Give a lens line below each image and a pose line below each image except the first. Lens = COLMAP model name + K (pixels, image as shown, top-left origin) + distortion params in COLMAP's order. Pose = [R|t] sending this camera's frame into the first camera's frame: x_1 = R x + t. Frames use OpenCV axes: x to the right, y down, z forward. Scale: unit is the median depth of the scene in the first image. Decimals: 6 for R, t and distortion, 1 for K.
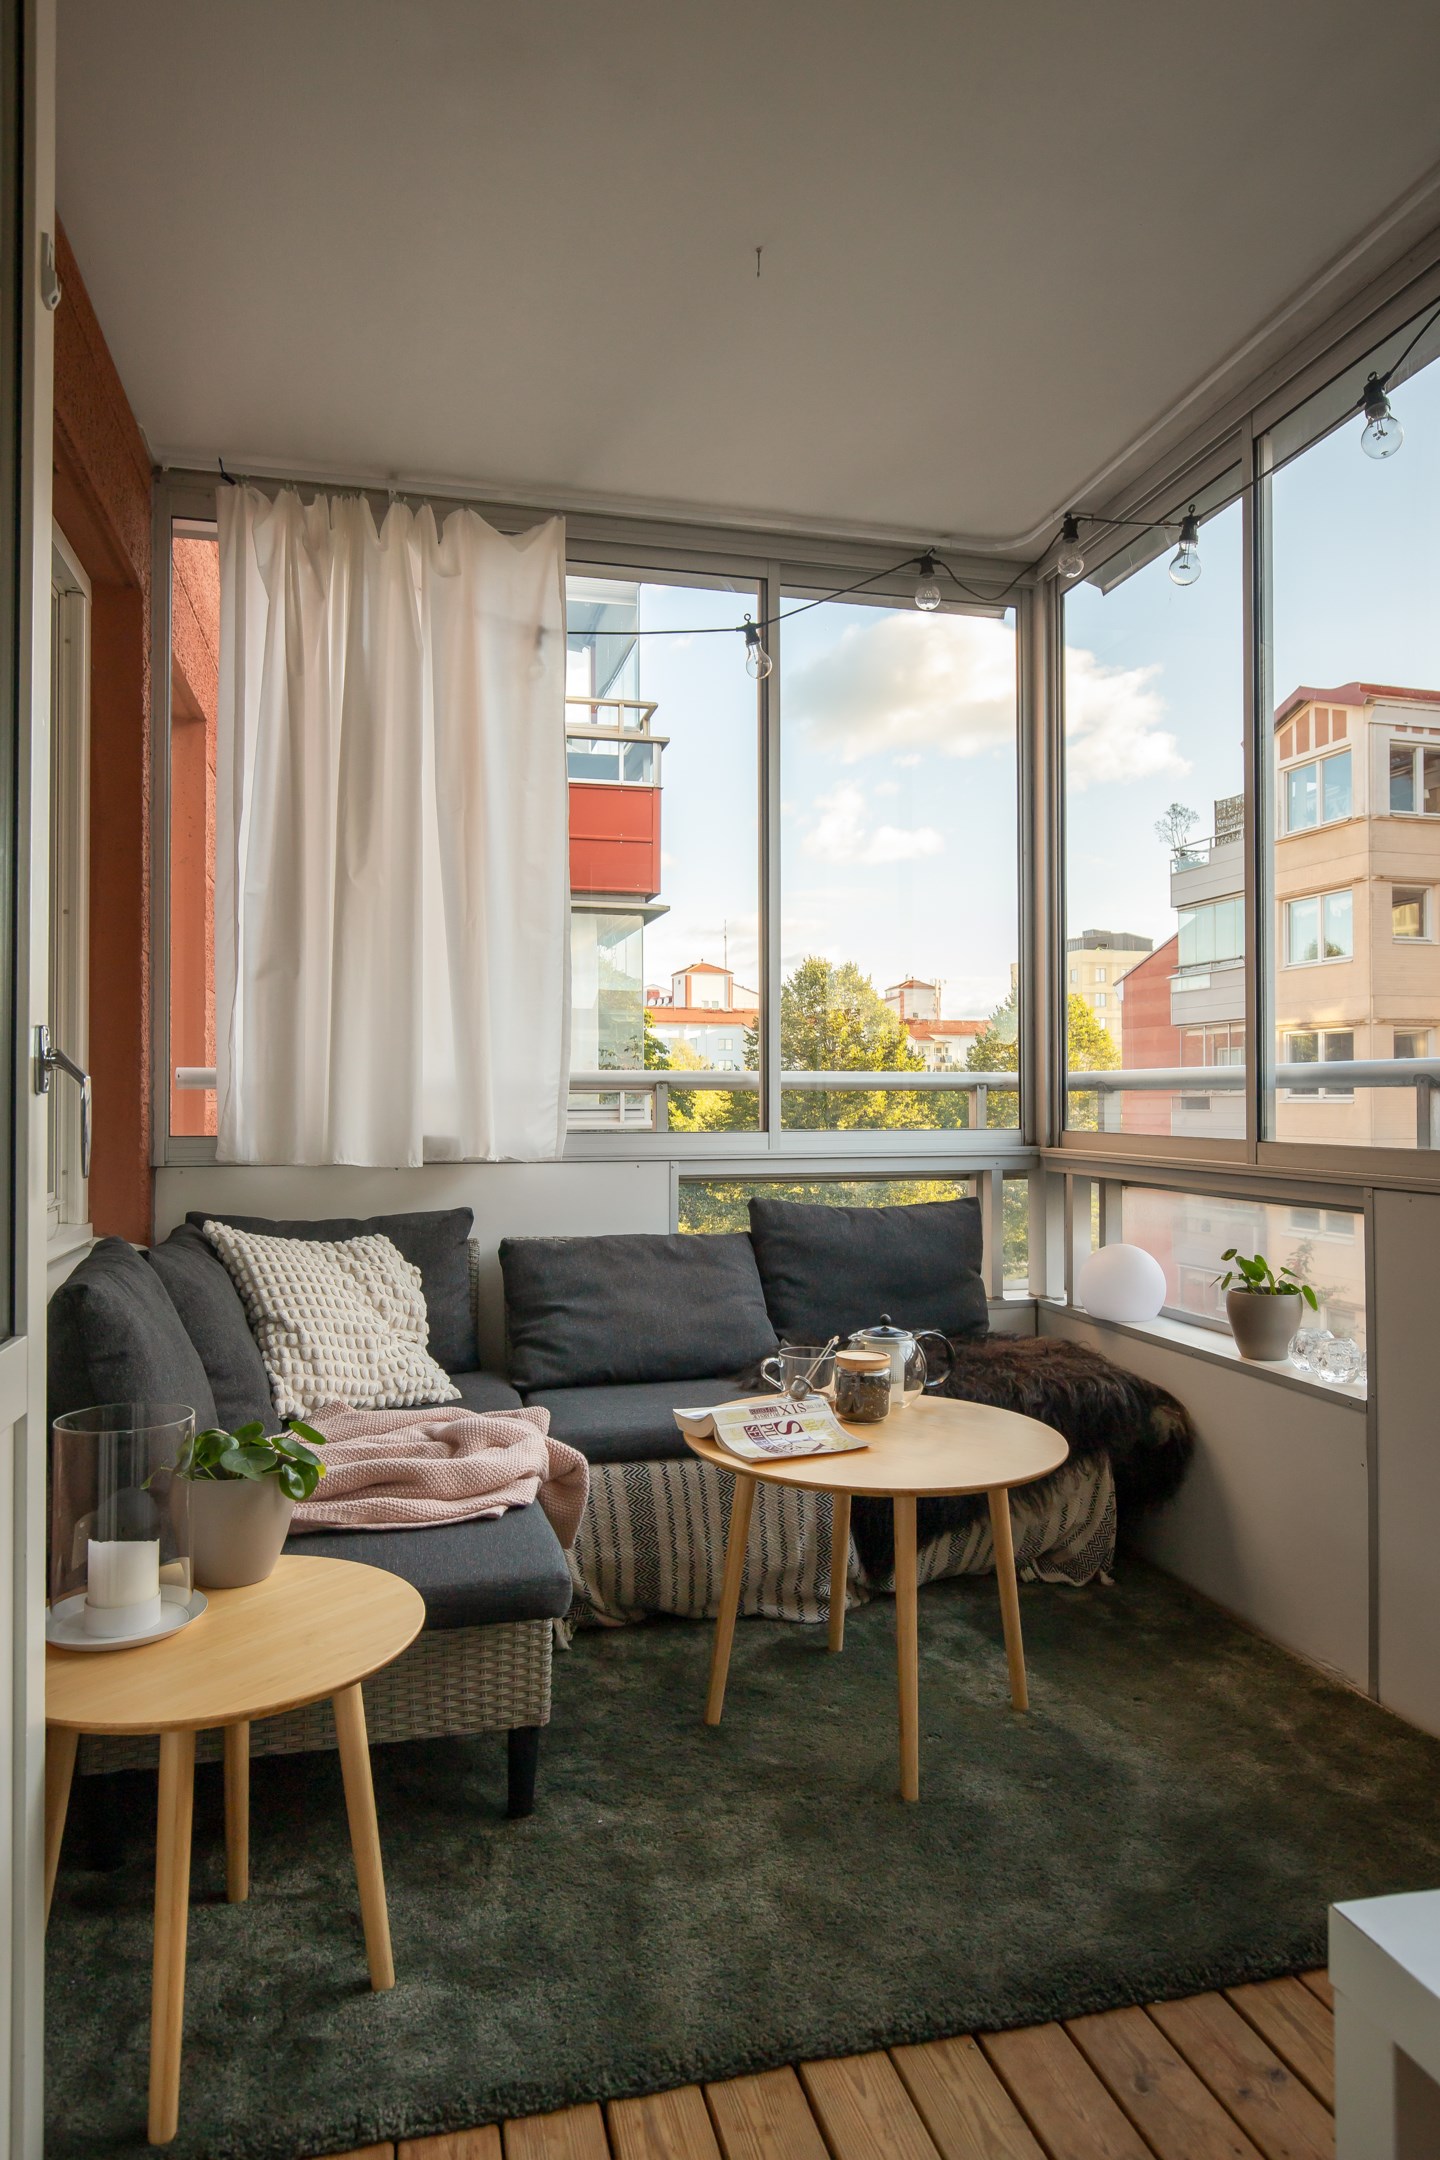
lens RADIAL K [[1331.5, 0, 720.0], [0, 1331.5, 1080.0], [0, 0, 1]] dist [0.001765, -0.018801]
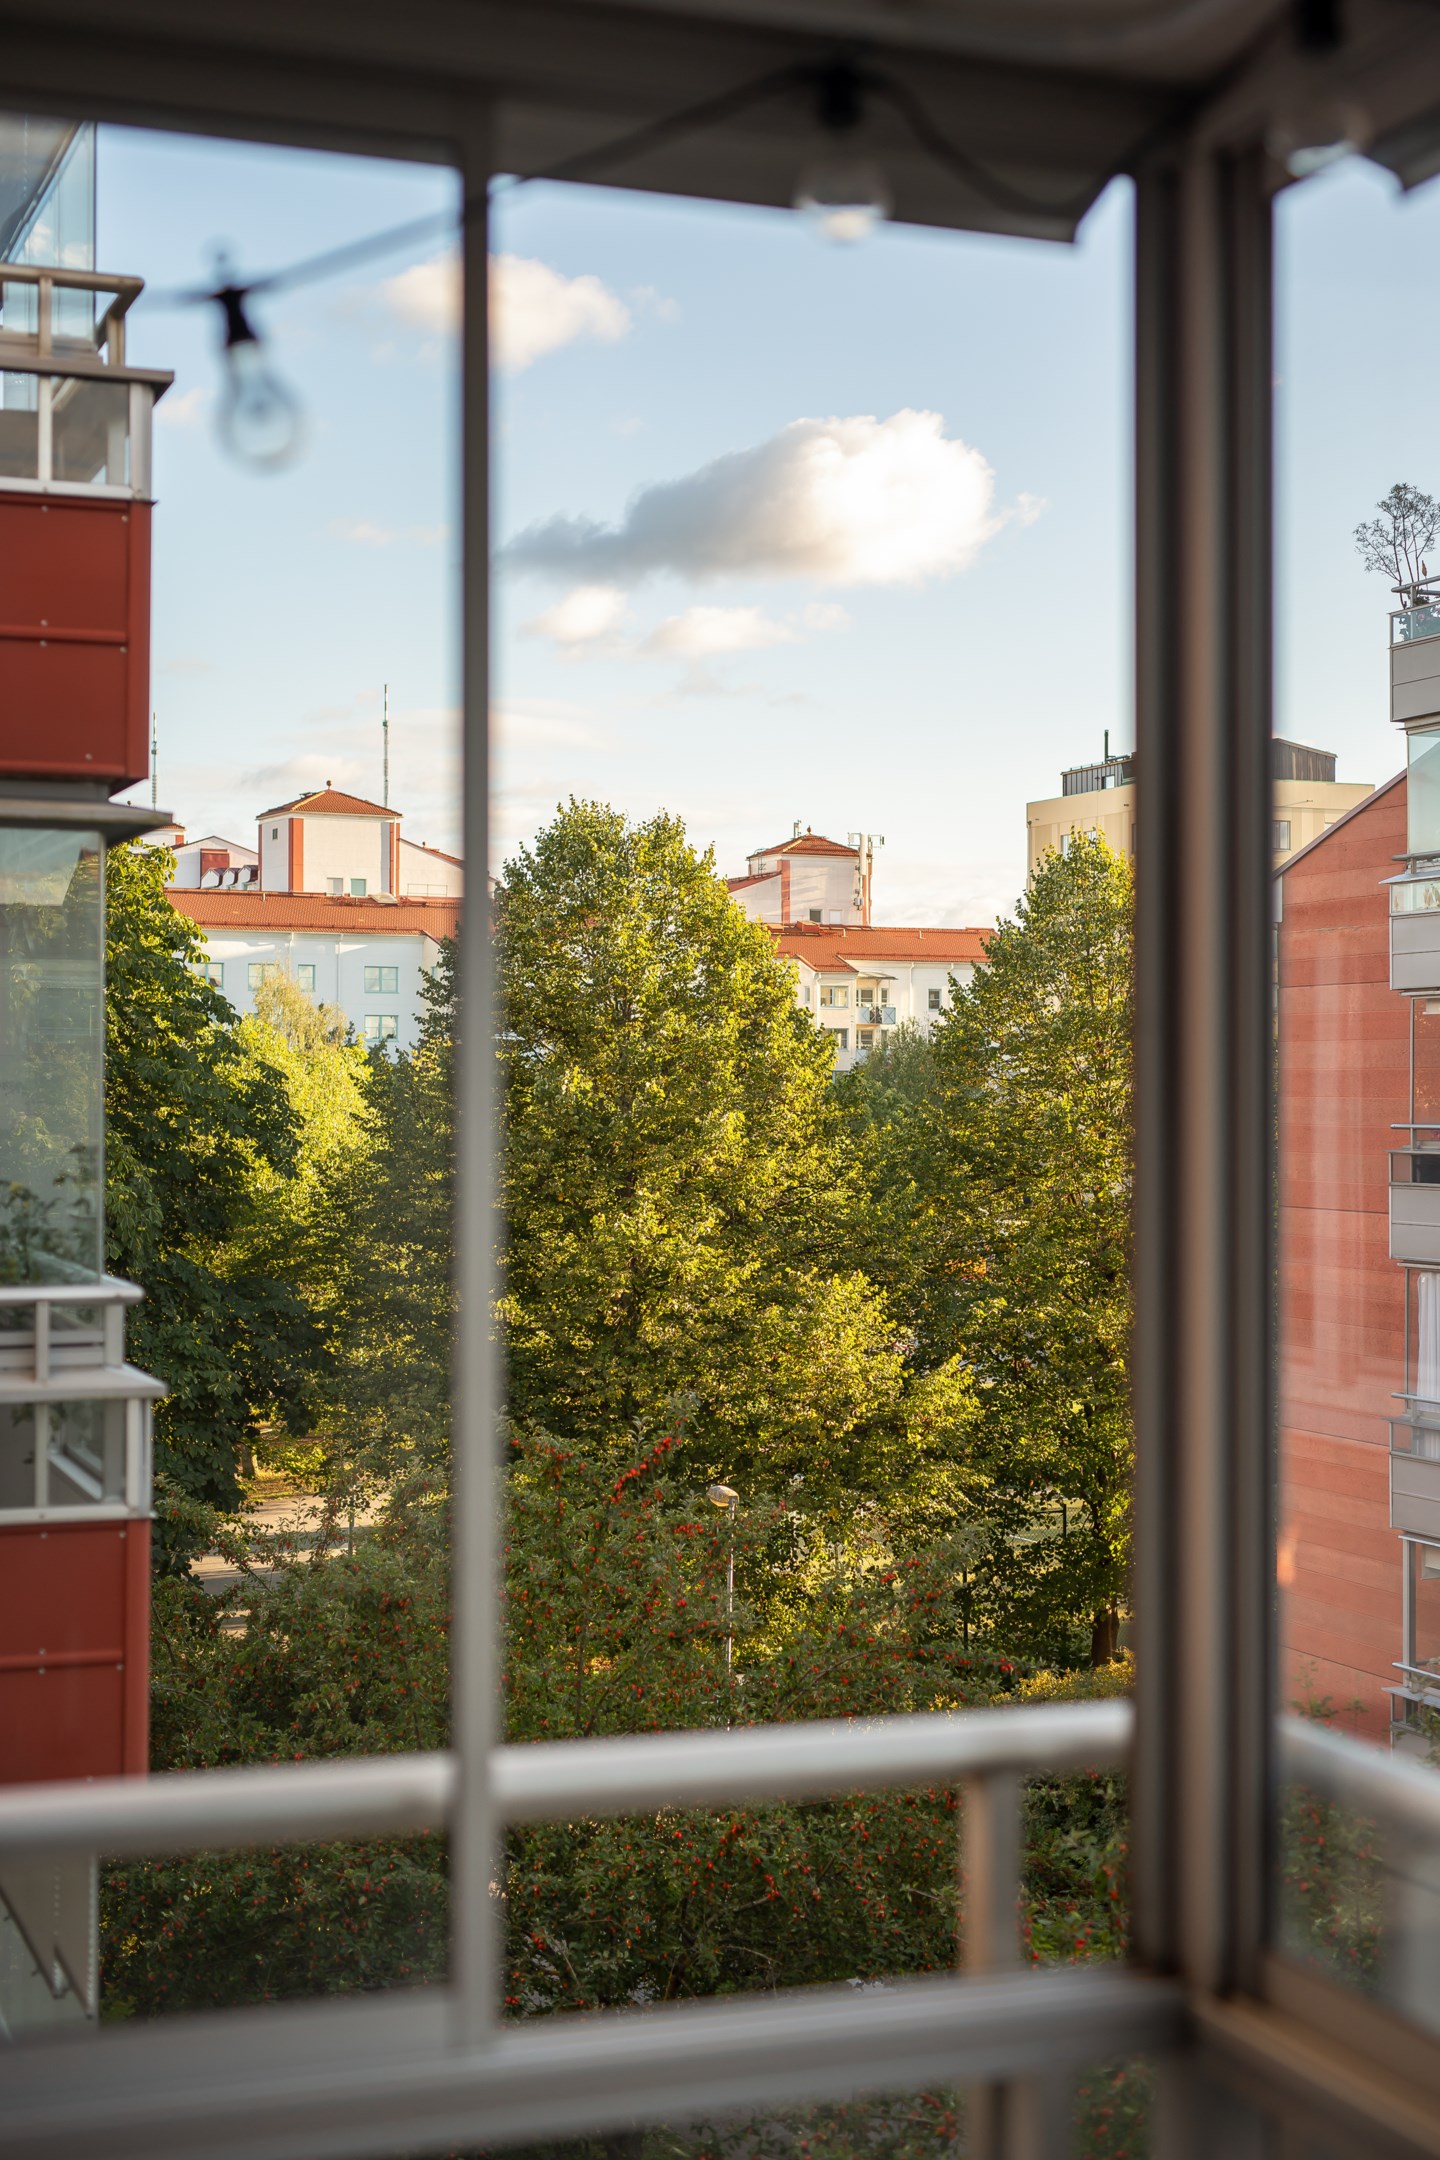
lens RADIAL K [[3040.1, 0, 748.8], [0, 3040.1, 1052.5], [0, 0, 1]] dist [0.022805, -0.036487]
pose [[0.992277, 0.005666, 0.123916, 0.060440], [-0.005358, 0.999982, -0.002816, -0.198858], [-0.123930, 0.002130, 0.992289, 0.377812]]
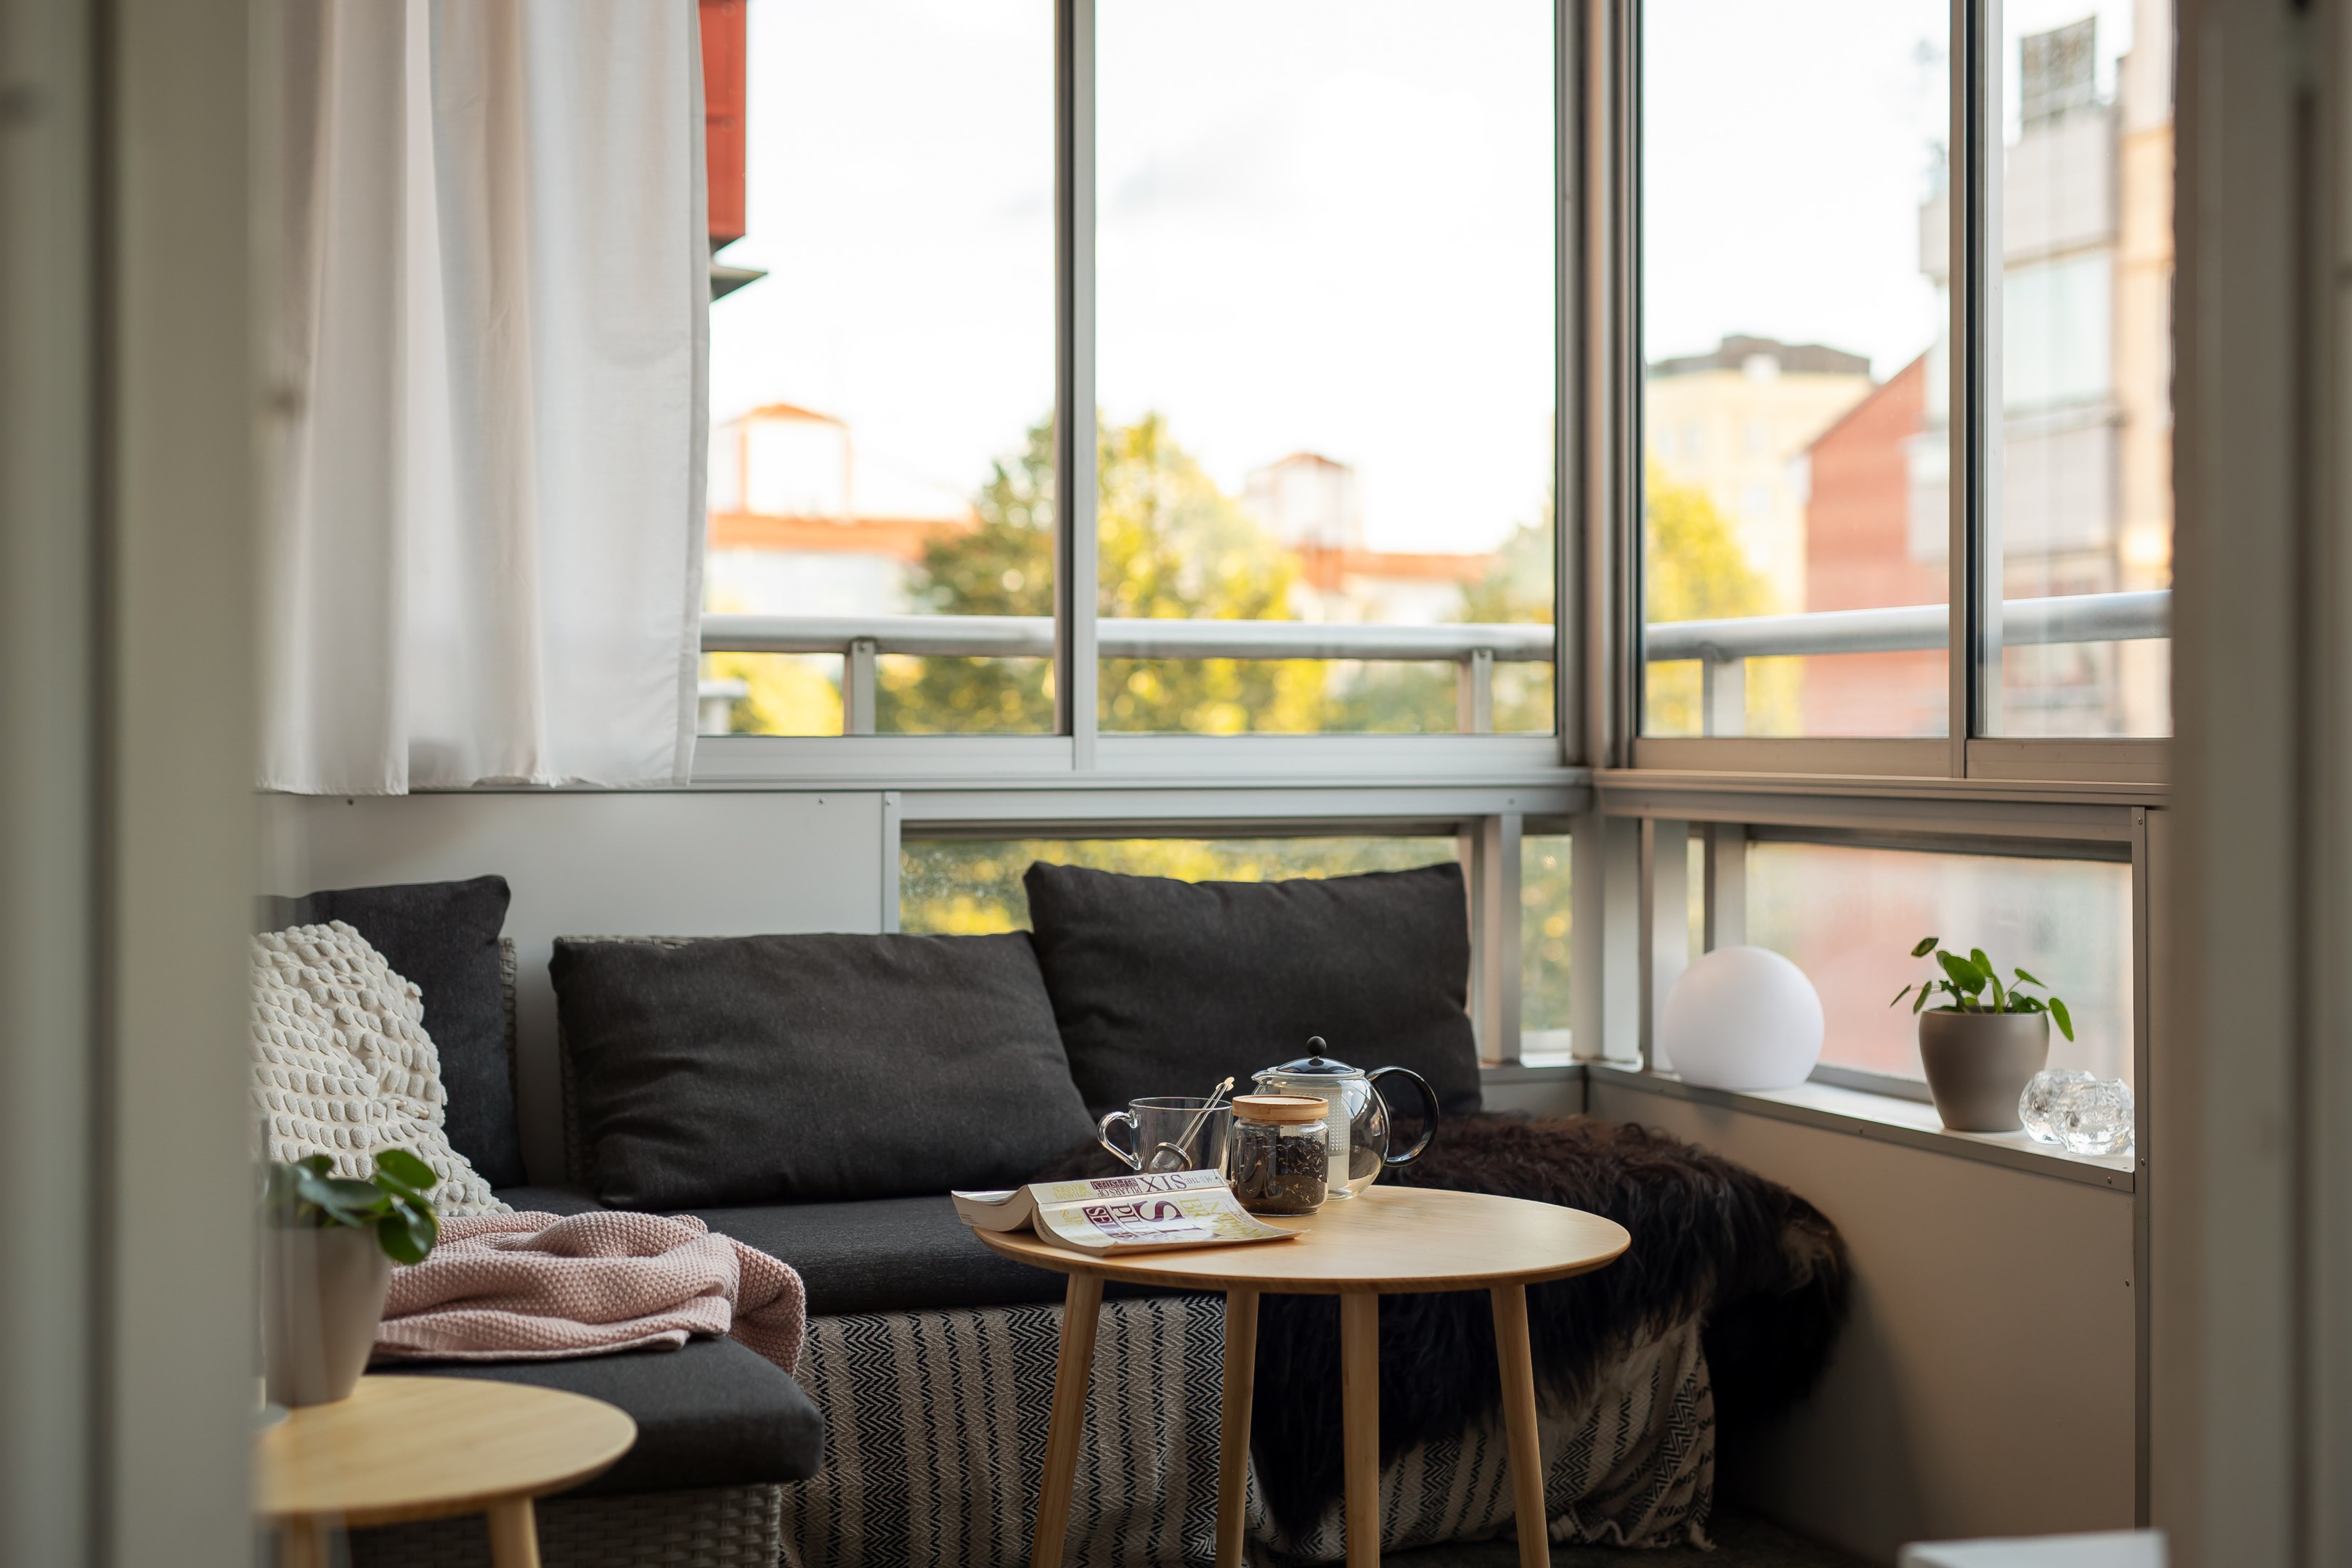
lens RADIAL K [[3309.8, 0, 1211.1], [0, 3309.8, 750.0], [0, 0, 1]] dist [0.022805, -0.036487]
pose [[0.993277, 0.002084, 0.115742, -0.067709], [-0.004096, 0.999845, 0.017148, 0.025568], [-0.115688, -0.017507, 0.993131, -0.313620]]
